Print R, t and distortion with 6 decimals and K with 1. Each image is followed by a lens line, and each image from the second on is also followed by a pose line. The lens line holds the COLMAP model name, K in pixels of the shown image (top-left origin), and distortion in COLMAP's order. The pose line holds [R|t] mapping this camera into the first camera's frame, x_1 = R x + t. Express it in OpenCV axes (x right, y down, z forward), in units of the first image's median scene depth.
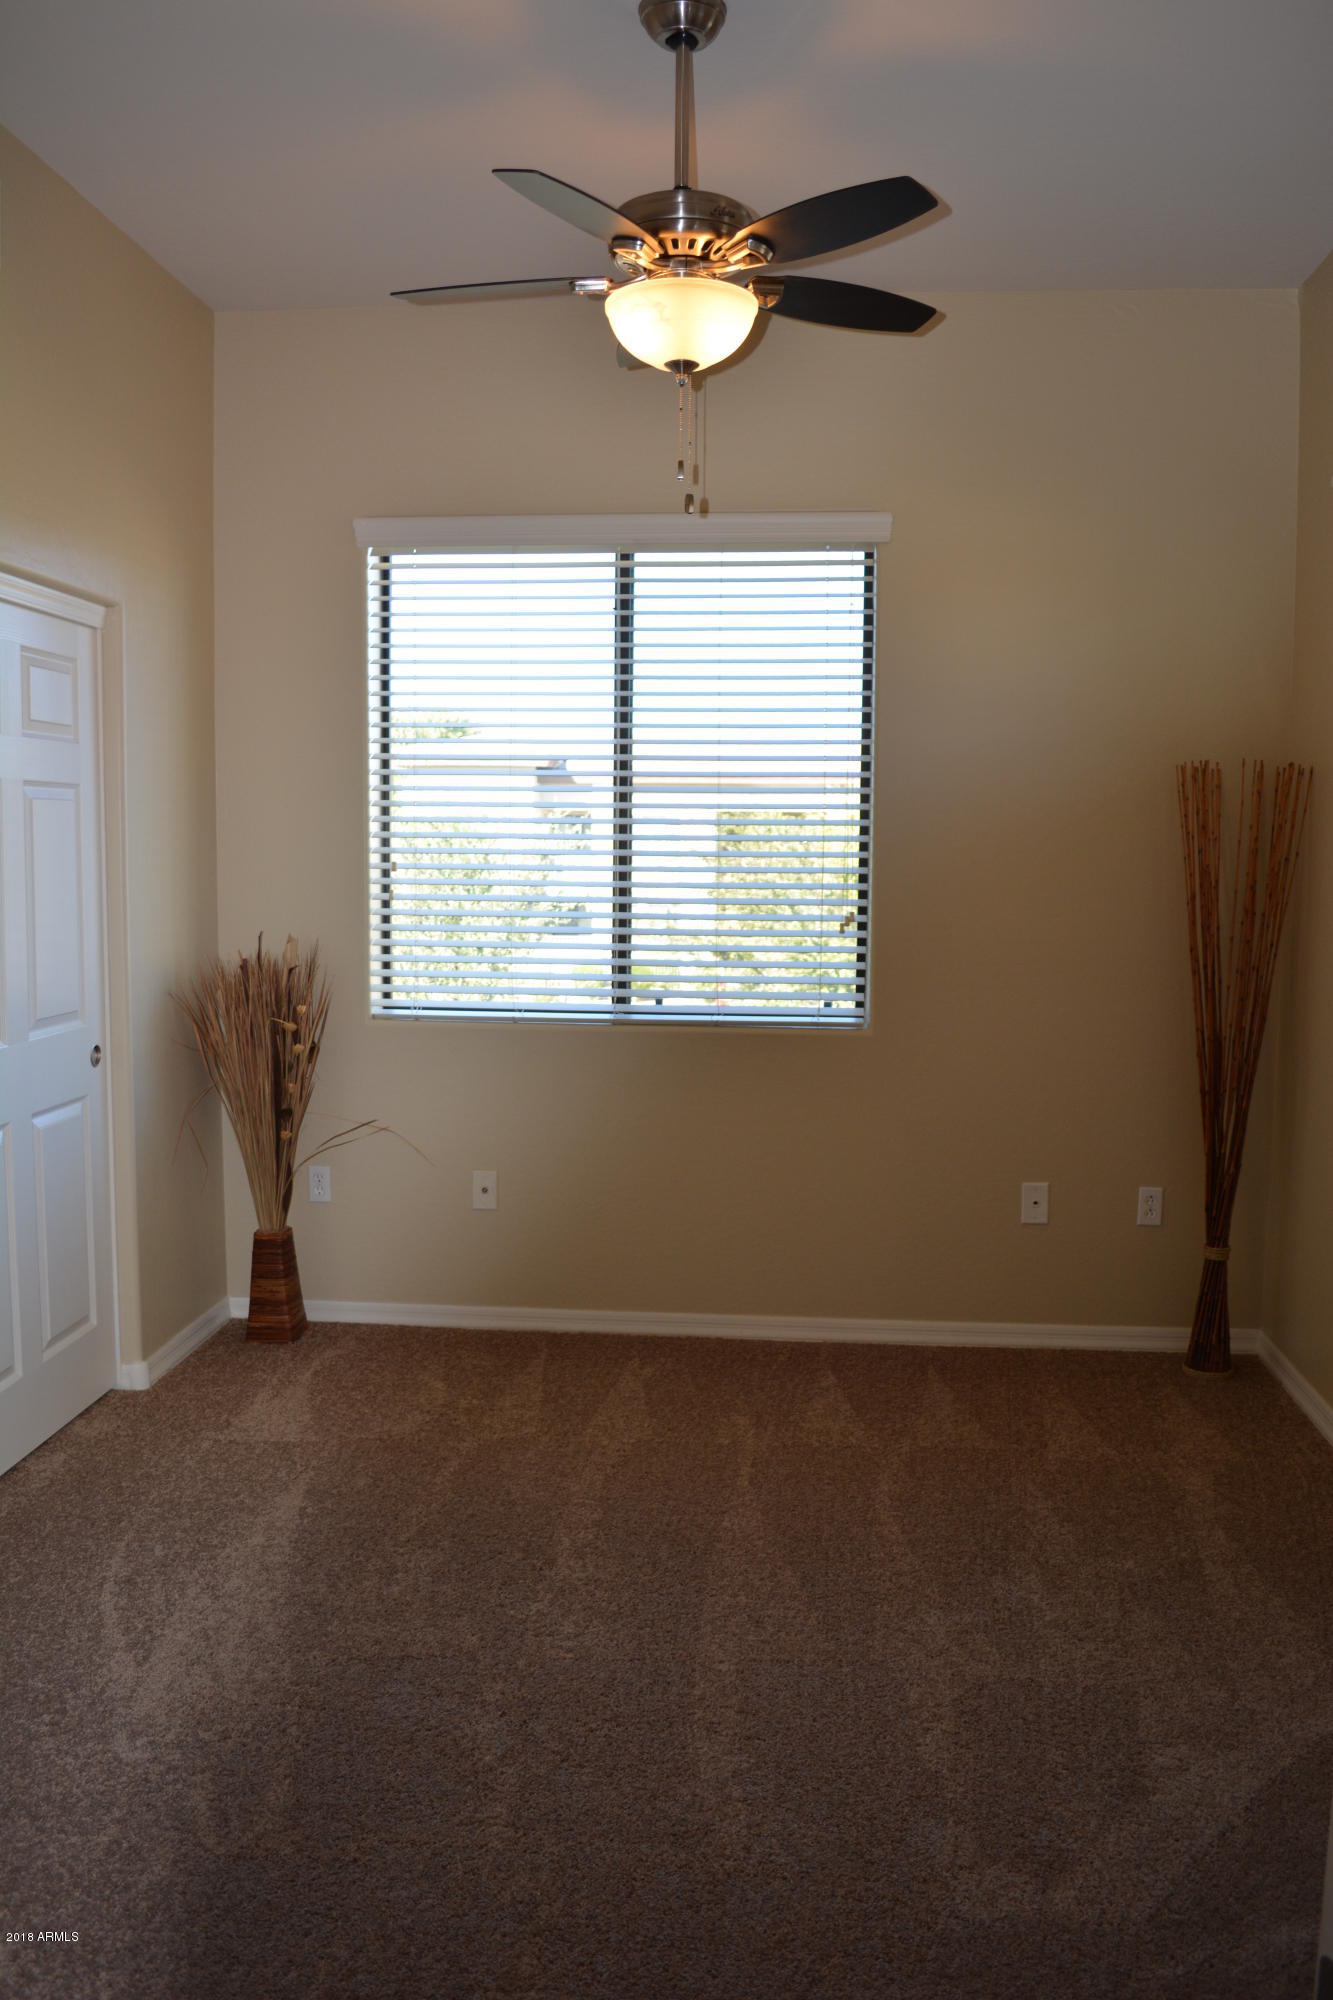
lens RADIAL K [[1590.5, 0, 662.8], [0, 1590.5, 985.1], [0, 0, 1]] dist [0.008984, 0.003696]
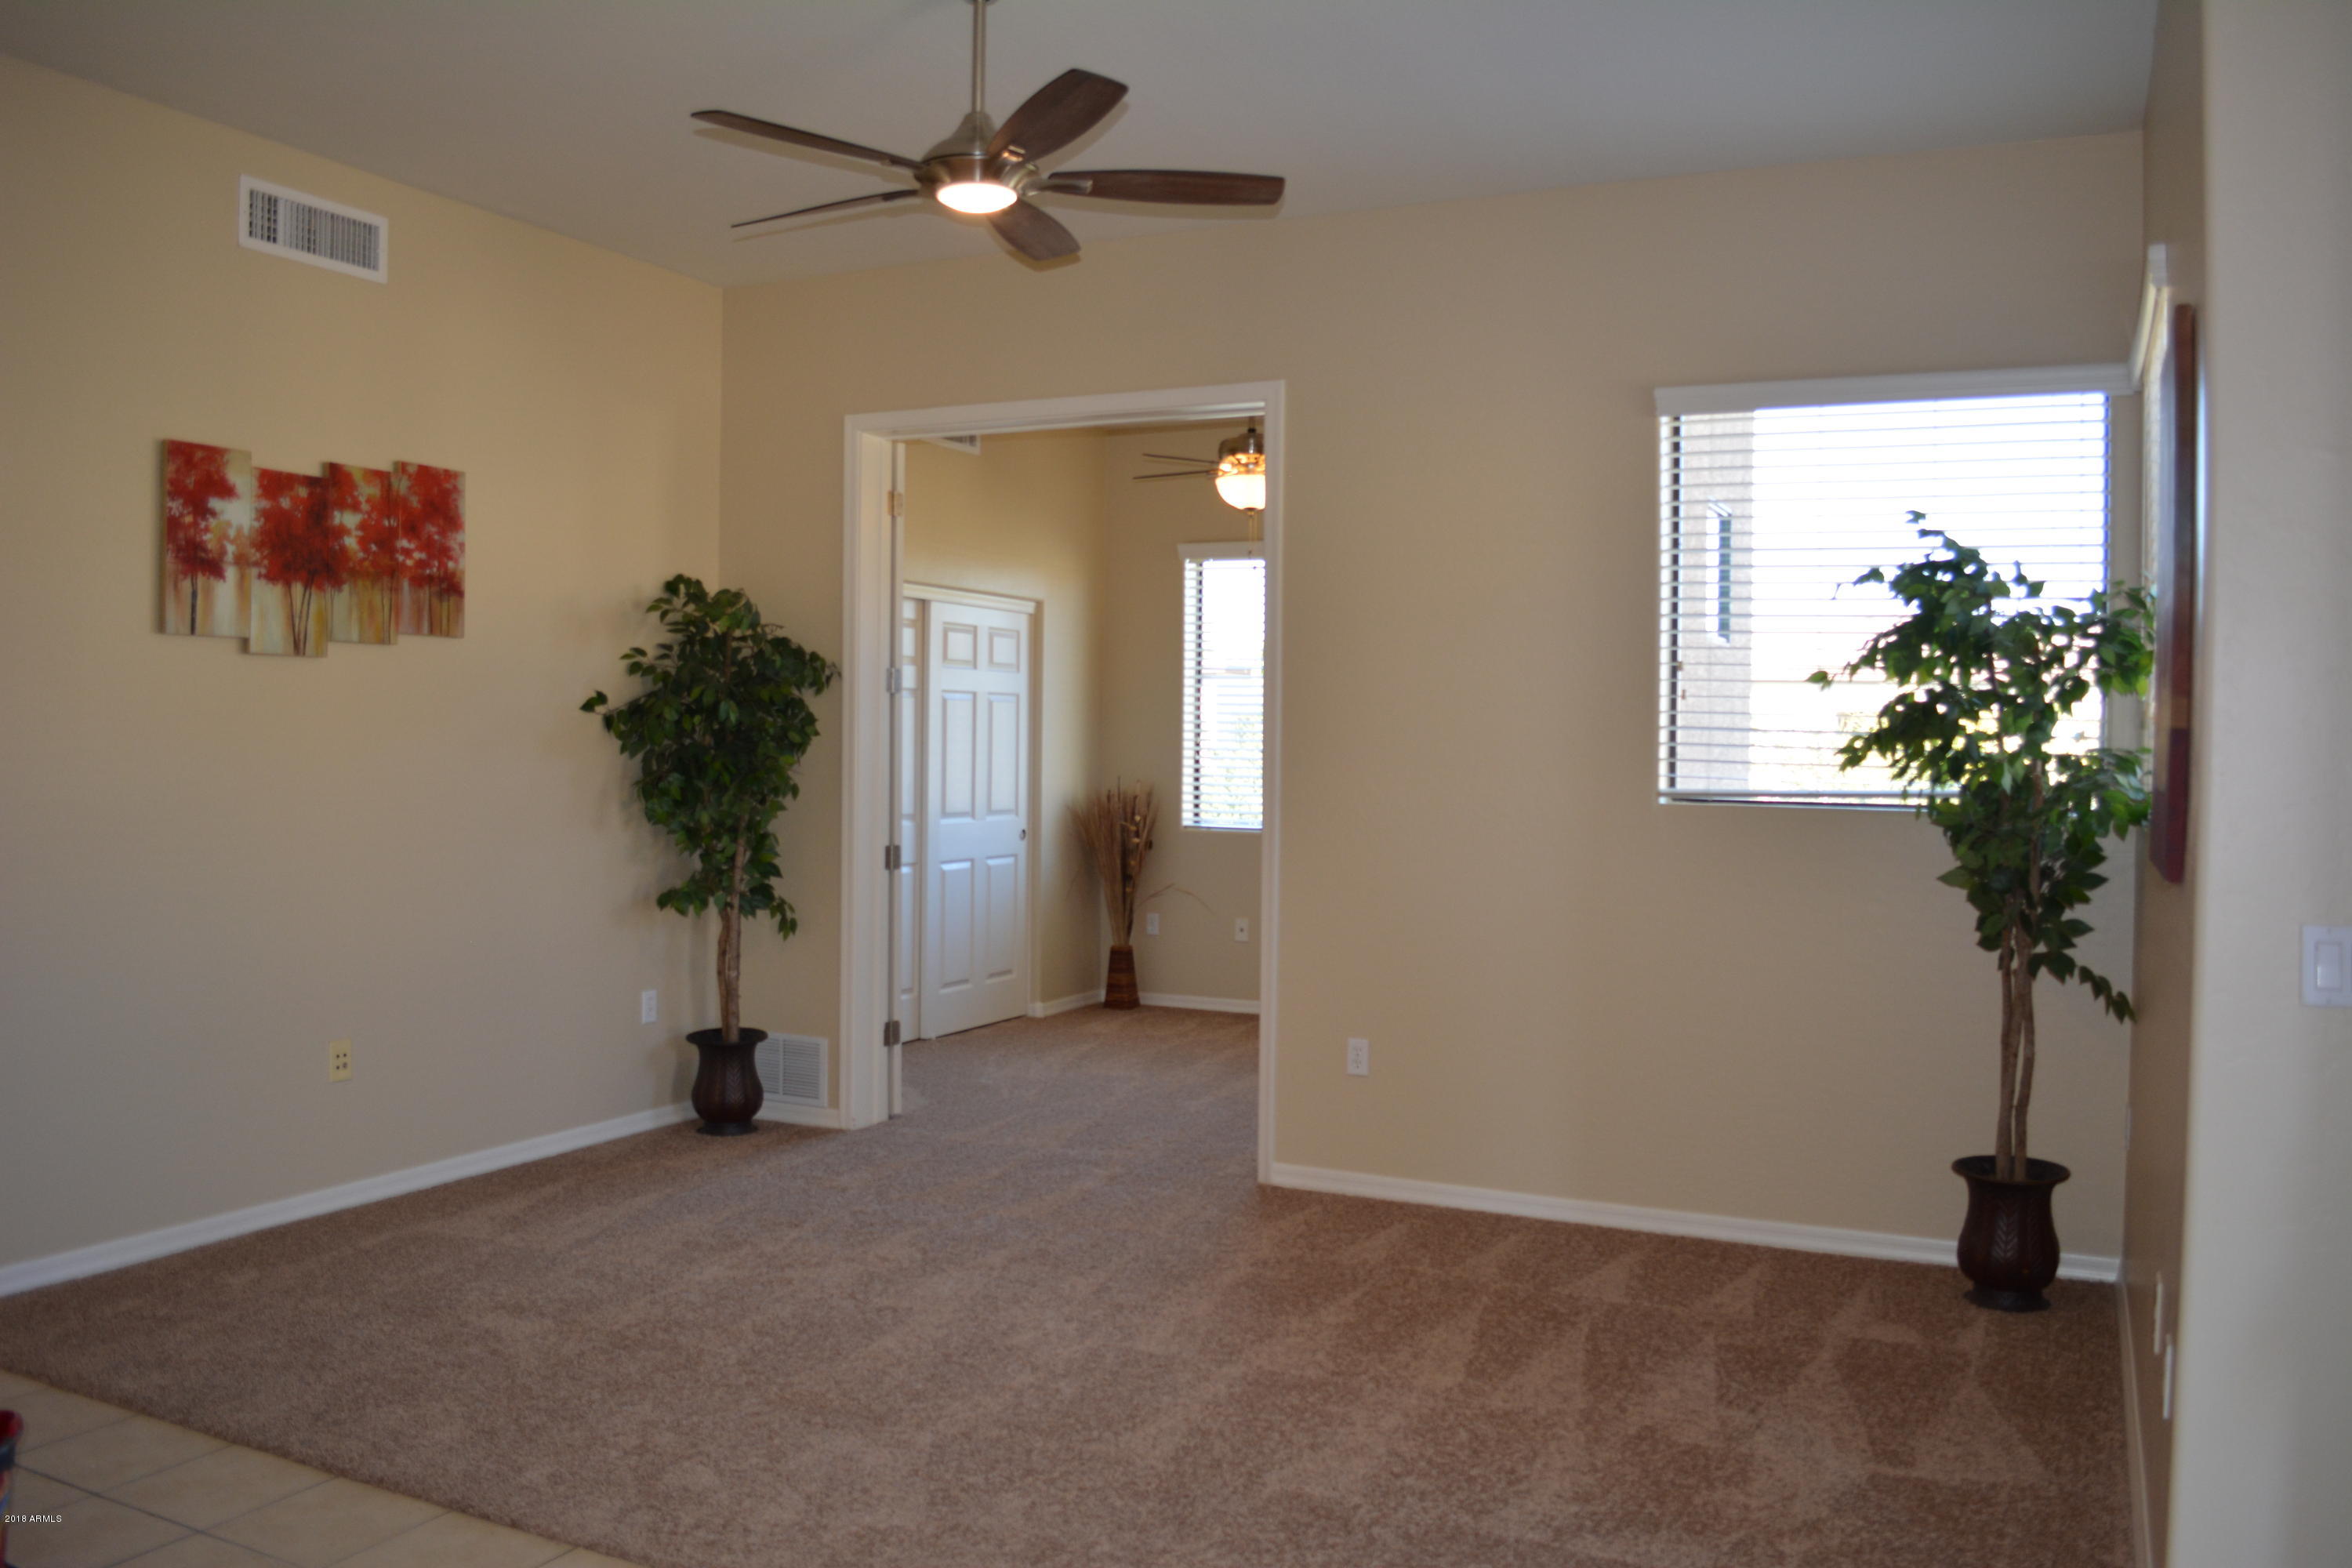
lens RADIAL K [[1870.4, 0, 1176.2], [0, 1870.4, 779.2], [0, 0, 1]] dist [0.008984, 0.003696]
pose [[0.935897, 0.017722, -0.351827, 0.537549], [-0.042586, 0.997101, -0.063060, 0.099989], [0.349689, 0.074000, 0.933939, -0.923776]]
